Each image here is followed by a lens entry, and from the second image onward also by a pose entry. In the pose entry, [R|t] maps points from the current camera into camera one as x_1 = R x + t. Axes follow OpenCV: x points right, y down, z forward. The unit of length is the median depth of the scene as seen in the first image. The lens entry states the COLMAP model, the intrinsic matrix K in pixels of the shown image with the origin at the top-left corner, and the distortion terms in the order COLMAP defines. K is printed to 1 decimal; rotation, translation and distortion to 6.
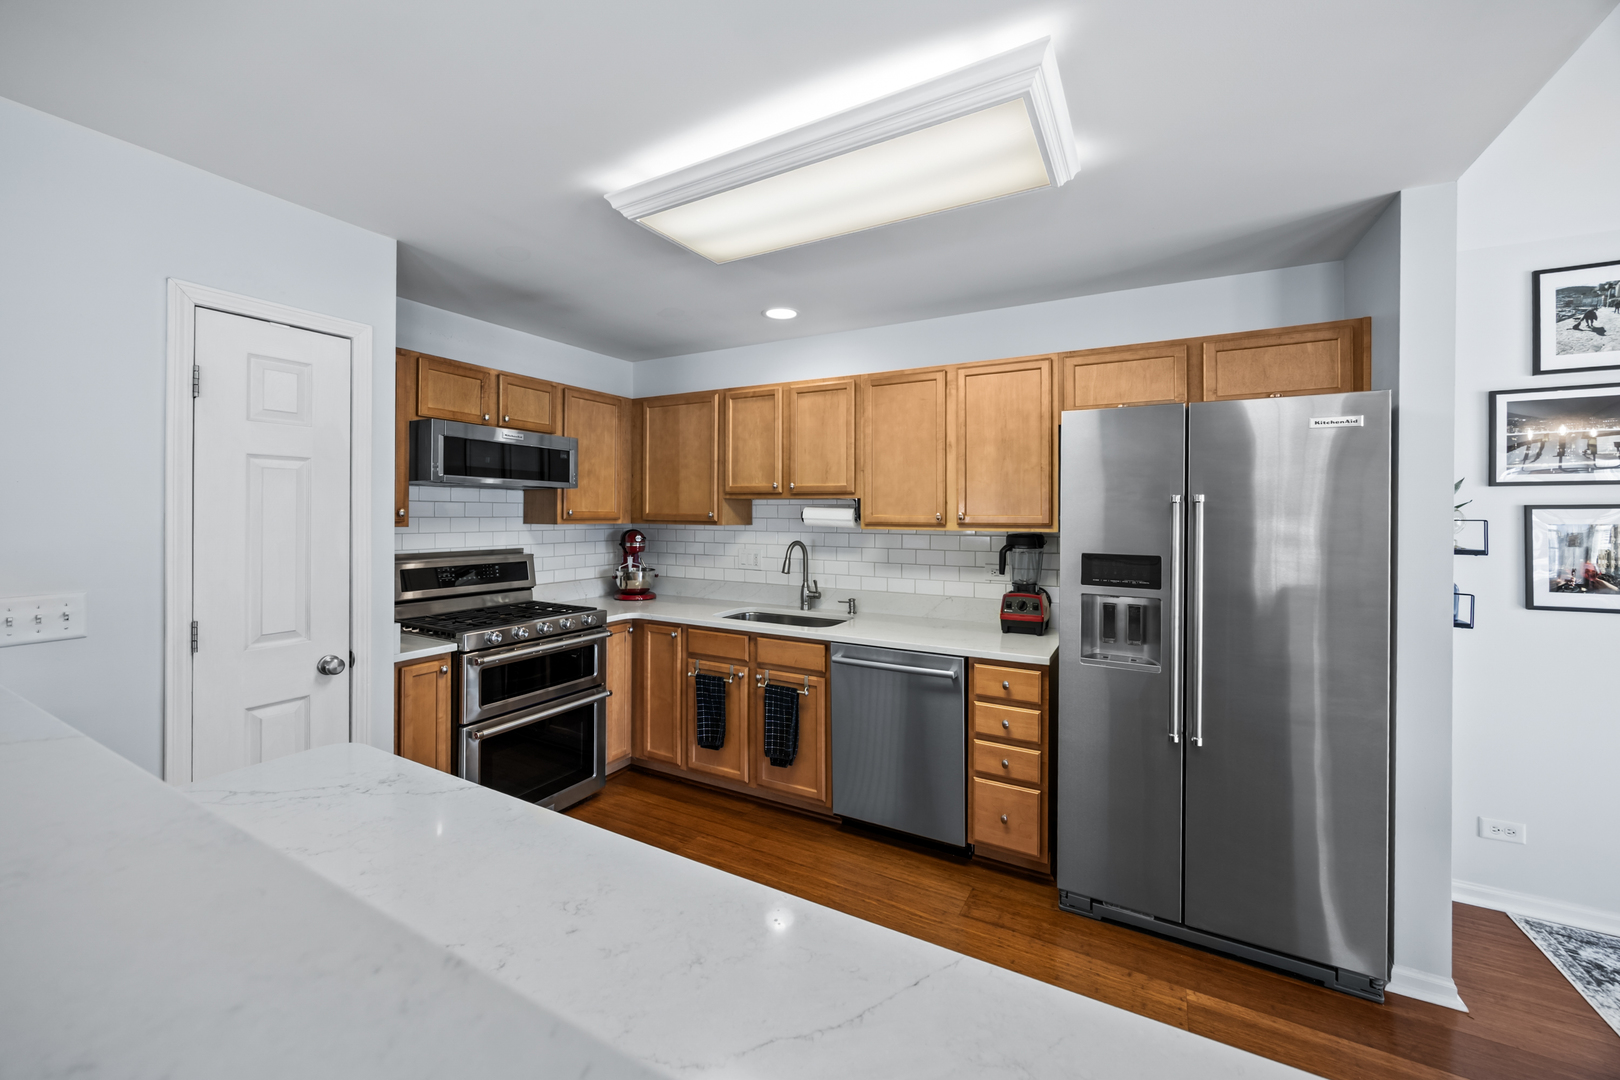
lens RADIAL K [[632.7, 0, 798.5], [0, 632.7, 503.8], [0, 0, 1]] dist [-0.002037, 0.000081]
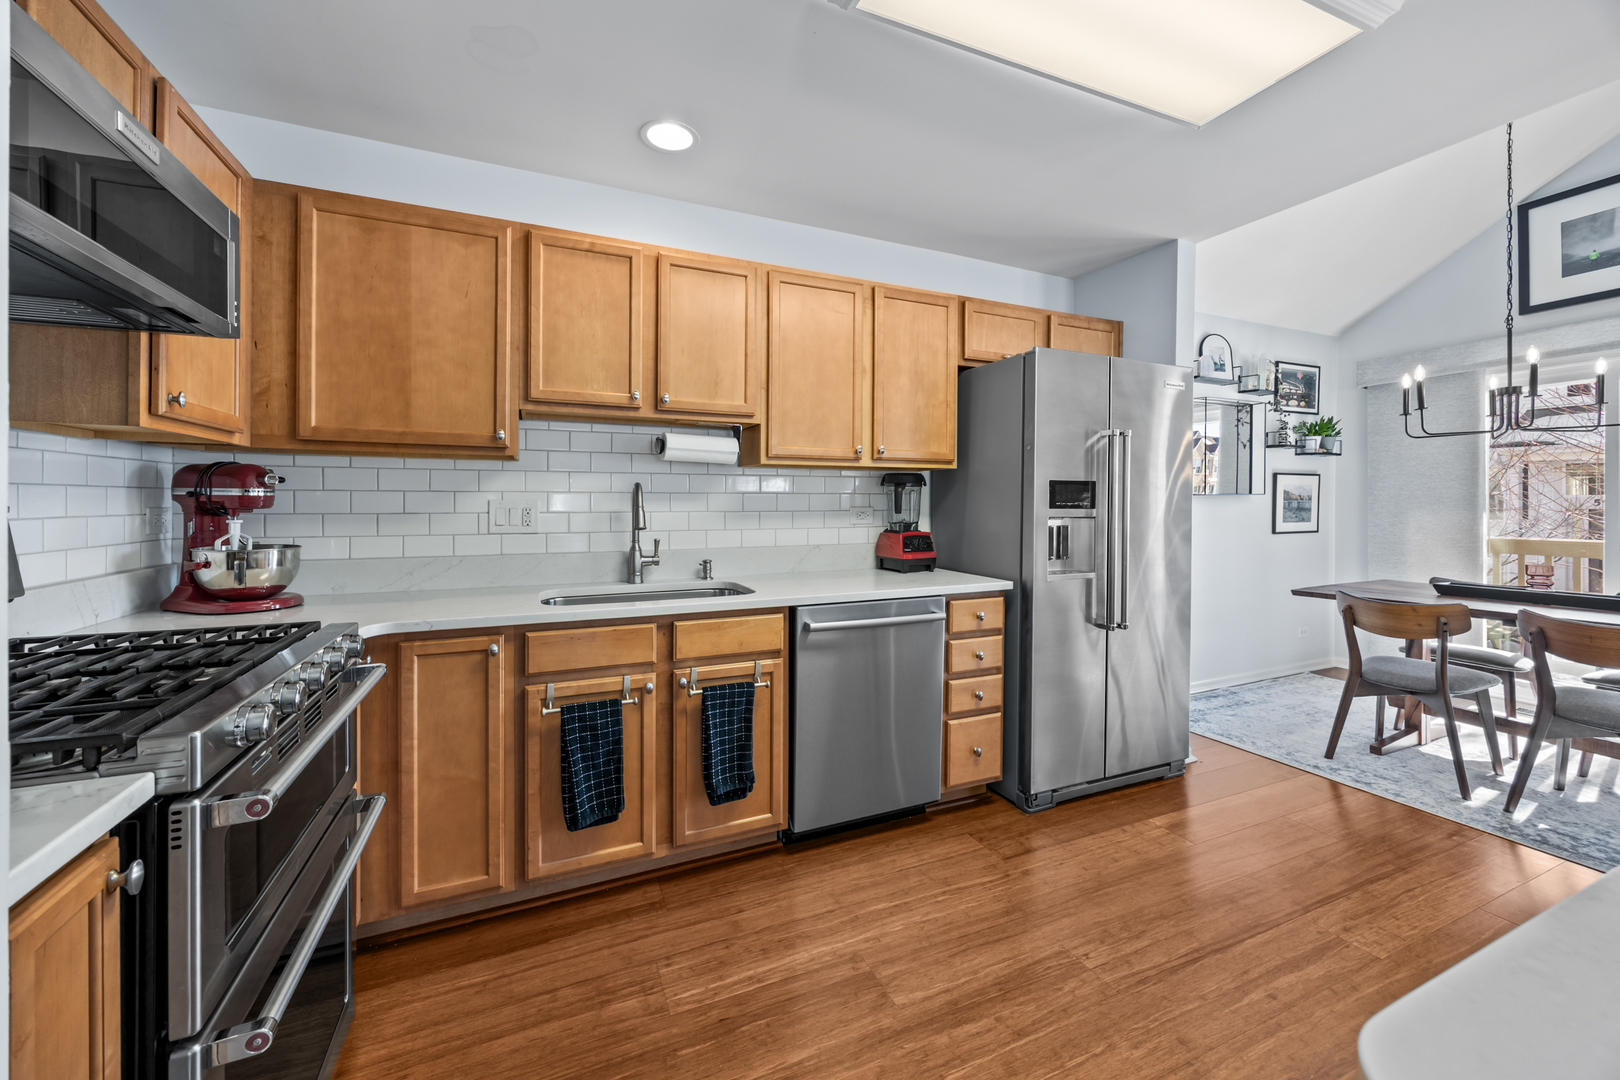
lens RADIAL K [[632.7, 0, 798.5], [0, 632.7, 503.8], [0, 0, 1]] dist [-0.002037, 0.000081]
pose [[0.599121, -0.005394, 0.800640, -0.486117], [-0.010149, 0.999846, 0.014330, 0.076304], [-0.800594, -0.016711, 0.598974, 0.491804]]
